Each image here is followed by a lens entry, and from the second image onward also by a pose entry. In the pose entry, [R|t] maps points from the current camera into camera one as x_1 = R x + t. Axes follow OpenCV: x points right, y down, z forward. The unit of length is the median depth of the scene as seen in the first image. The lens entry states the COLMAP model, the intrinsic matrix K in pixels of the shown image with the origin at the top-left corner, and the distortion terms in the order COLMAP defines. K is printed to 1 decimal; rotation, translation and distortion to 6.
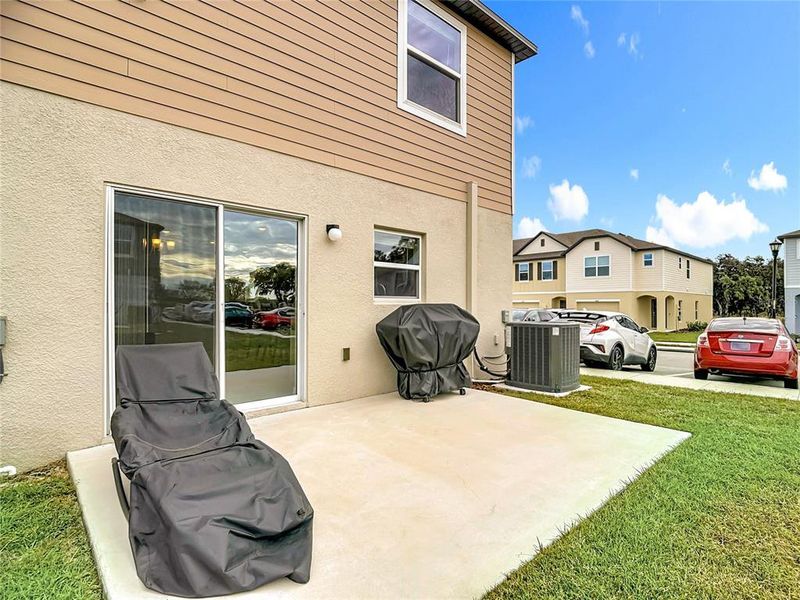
lens RADIAL K [[429.2, 0, 400.1], [0, 429.2, 298.6], [0, 0, 1]] dist [0.023401, -0.035221]
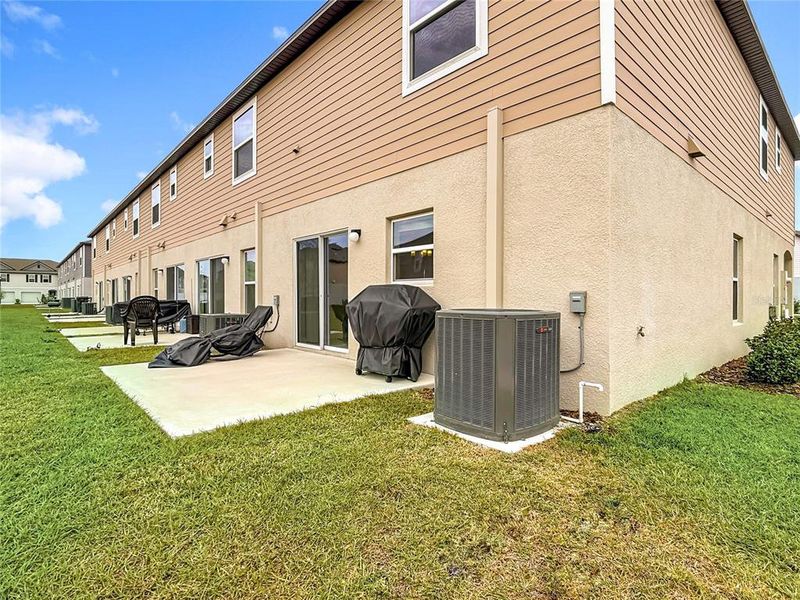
lens RADIAL K [[429.2, 0, 400.1], [0, 429.2, 298.6], [0, 0, 1]] dist [0.023401, -0.035221]
pose [[-0.017277, 0.004034, -0.999843, 1.038905], [0.025312, 0.999673, 0.003596, 0.038332], [0.999530, -0.025245, -0.017373, 0.999759]]
